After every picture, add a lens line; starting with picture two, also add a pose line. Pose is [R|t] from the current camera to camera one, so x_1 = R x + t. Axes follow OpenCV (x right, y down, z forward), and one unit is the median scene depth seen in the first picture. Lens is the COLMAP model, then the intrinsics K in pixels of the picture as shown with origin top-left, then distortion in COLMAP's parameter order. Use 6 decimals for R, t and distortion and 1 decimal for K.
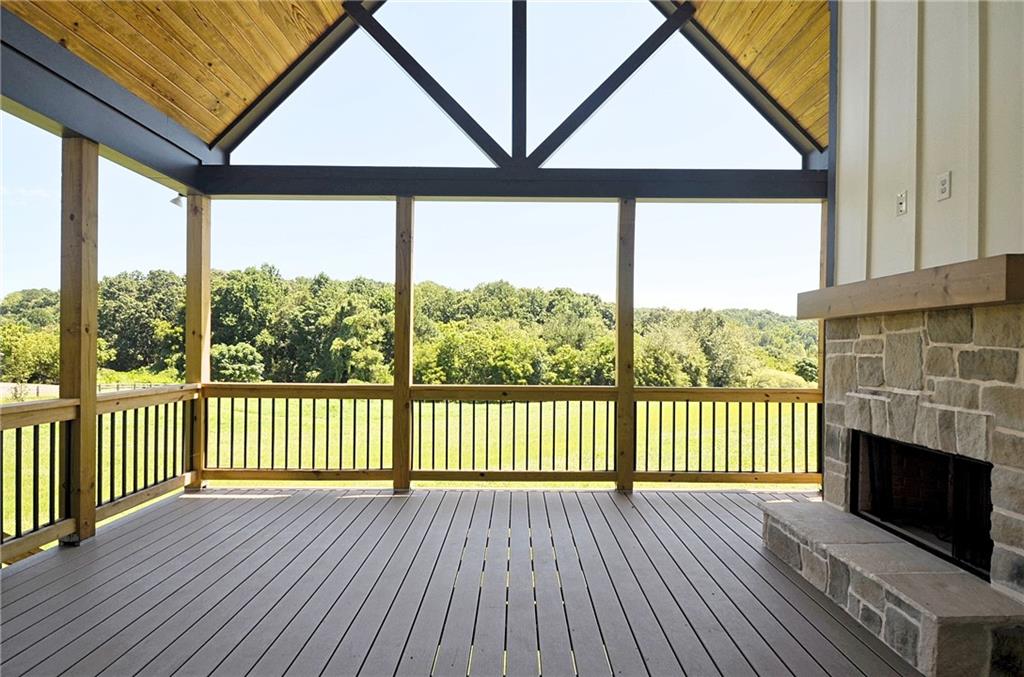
lens RADIAL K [[557.1, 0, 525.2], [0, 557.1, 351.0], [0, 0, 1]] dist [0.015036, -0.008427]
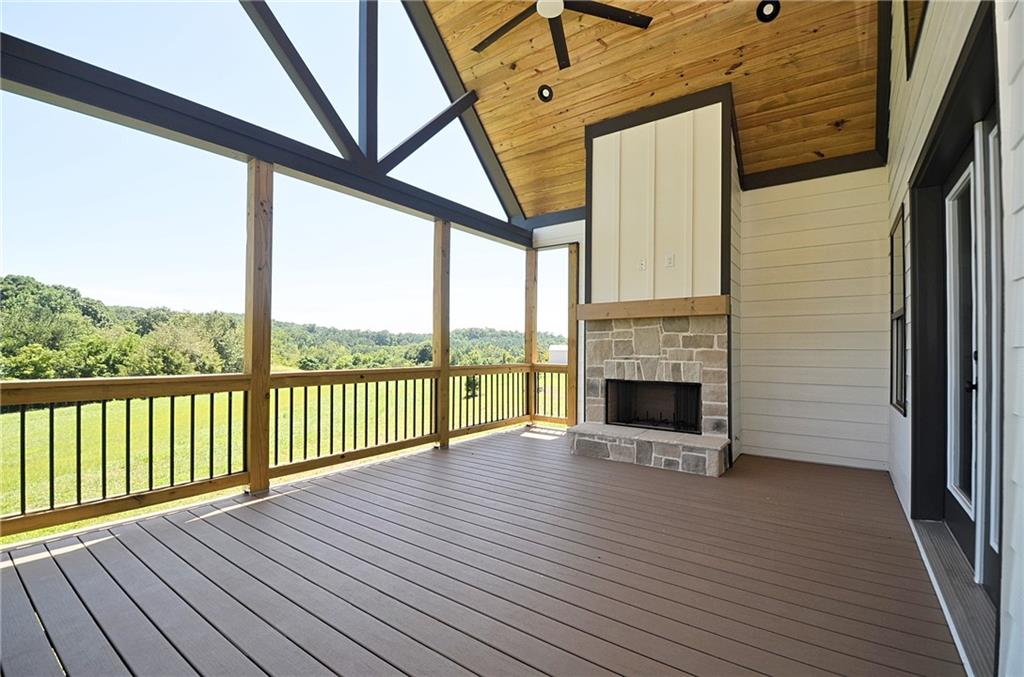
lens RADIAL K [[443.5, 0, 527.8], [0, 443.5, 347.8], [0, 0, 1]] dist [-0.008111, -0.008432]
pose [[0.581924, -0.000797, 0.813243, -0.750965], [0.005893, 0.999977, -0.003237, 0.036505], [-0.813222, 0.006676, 0.581915, 0.345945]]
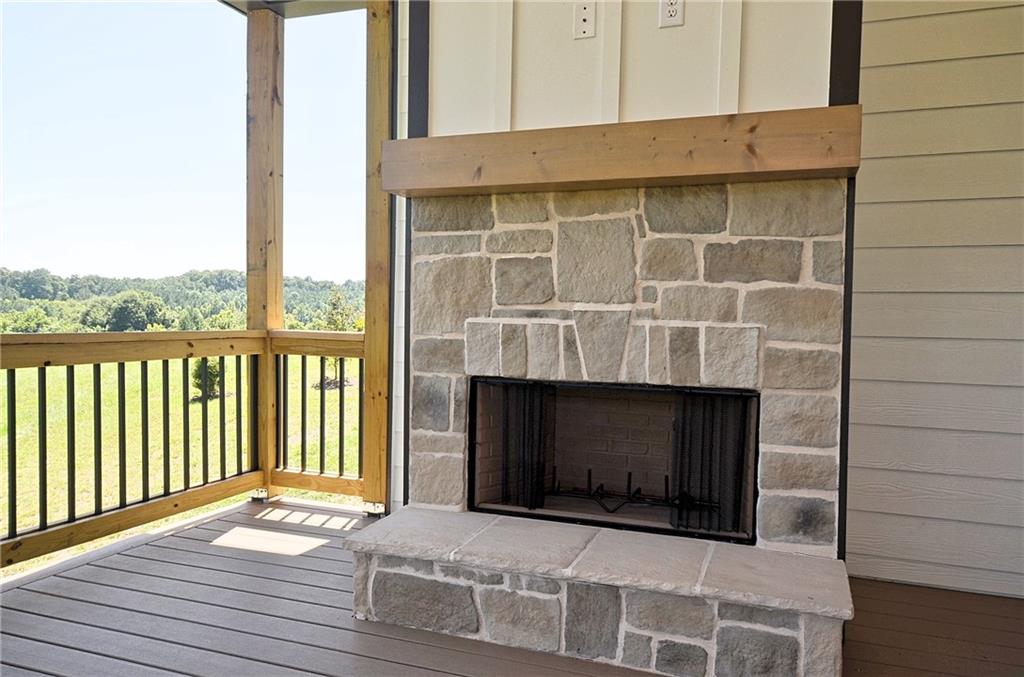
lens RADIAL K [[759.1, 0, 514.8], [0, 759.1, 345.3], [0, 0, 1]] dist [0.028351, -0.004446]
pose [[0.372473, -0.039159, 0.927217, -0.172007], [-0.006142, 0.998983, 0.044657, 0.065057], [-0.928023, -0.022329, 0.371854, 0.630176]]
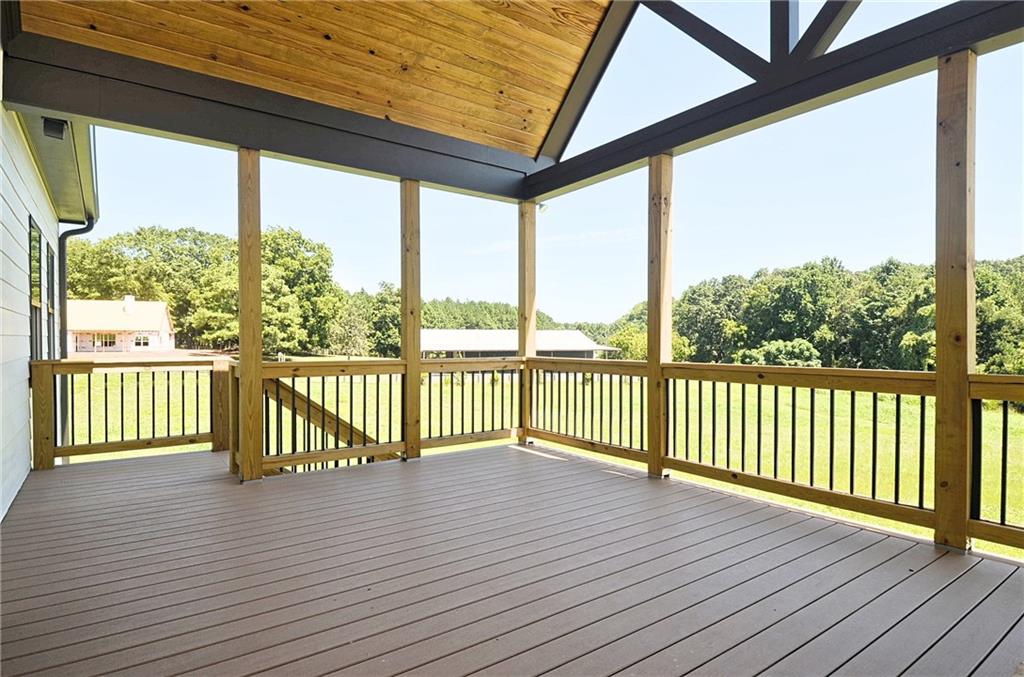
lens RADIAL K [[557.1, 0, 519.1], [0, 557.1, 344.0], [0, 0, 1]] dist [0.015036, -0.008427]
pose [[0.583904, -0.005949, -0.811801, 0.543073], [0.000448, 0.999975, -0.007006, 0.054355], [0.811822, 0.003727, 0.583893, 0.395816]]
